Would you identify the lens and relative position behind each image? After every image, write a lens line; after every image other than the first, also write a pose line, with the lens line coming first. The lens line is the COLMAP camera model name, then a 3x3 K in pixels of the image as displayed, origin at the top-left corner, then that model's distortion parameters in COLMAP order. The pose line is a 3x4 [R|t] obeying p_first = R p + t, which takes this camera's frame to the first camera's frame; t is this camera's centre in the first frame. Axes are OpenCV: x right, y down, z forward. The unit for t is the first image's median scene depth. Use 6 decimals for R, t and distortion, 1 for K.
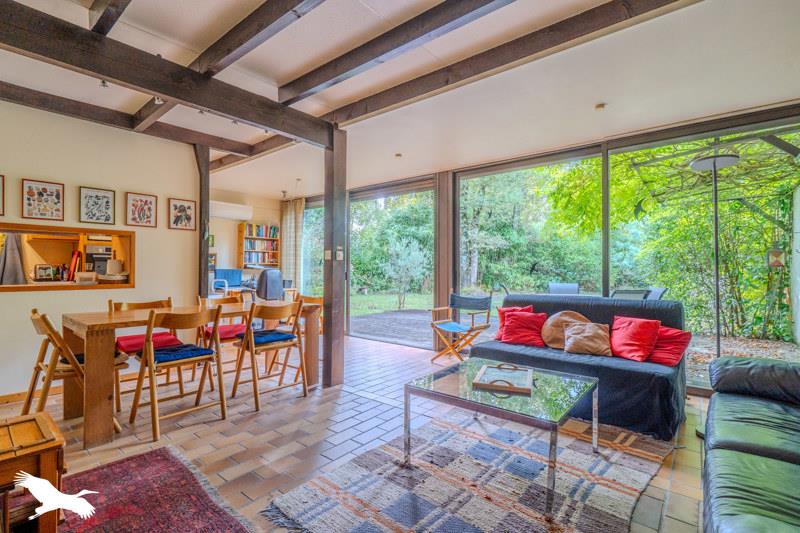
lens RADIAL K [[372.8, 0, 392.2], [0, 372.8, 268.0], [0, 0, 1]] dist [-0.002806, -0.000073]
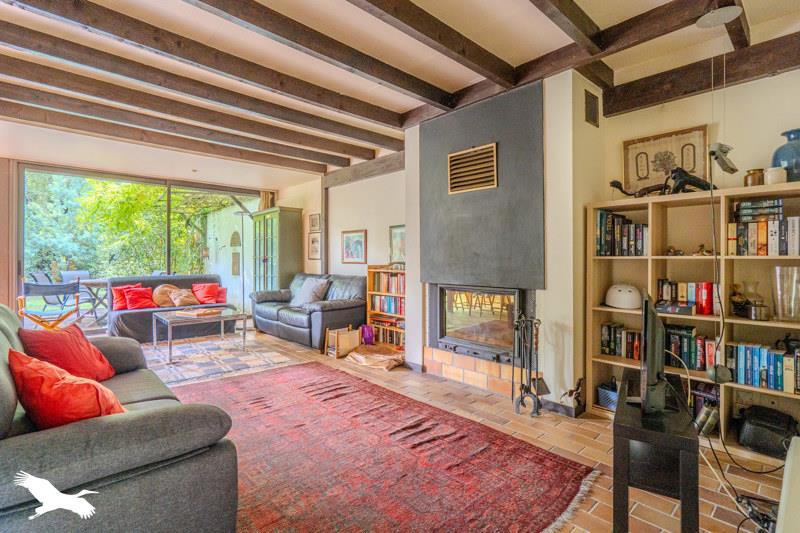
lens RADIAL K [[372.8, 0, 399.0], [0, 372.8, 262.2], [0, 0, 1]] dist [-0.002806, -0.000073]
pose [[0.136060, -0.004320, 0.990691, -2.243509], [-0.005188, 0.999974, 0.005073, 0.012776], [-0.990687, -0.005830, 0.136034, -0.523180]]
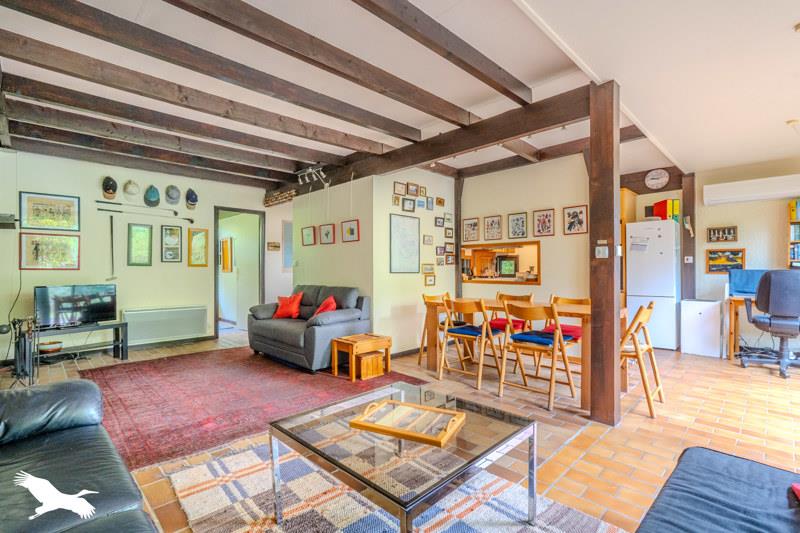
lens RADIAL K [[372.8, 0, 394.5], [0, 372.8, 267.7], [0, 0, 1]] dist [-0.002806, -0.000073]
pose [[-0.106086, -0.005692, -0.994341, 0.573405], [0.005377, 0.999966, -0.006298, 0.000025], [0.994342, -0.006015, -0.106052, 0.584848]]
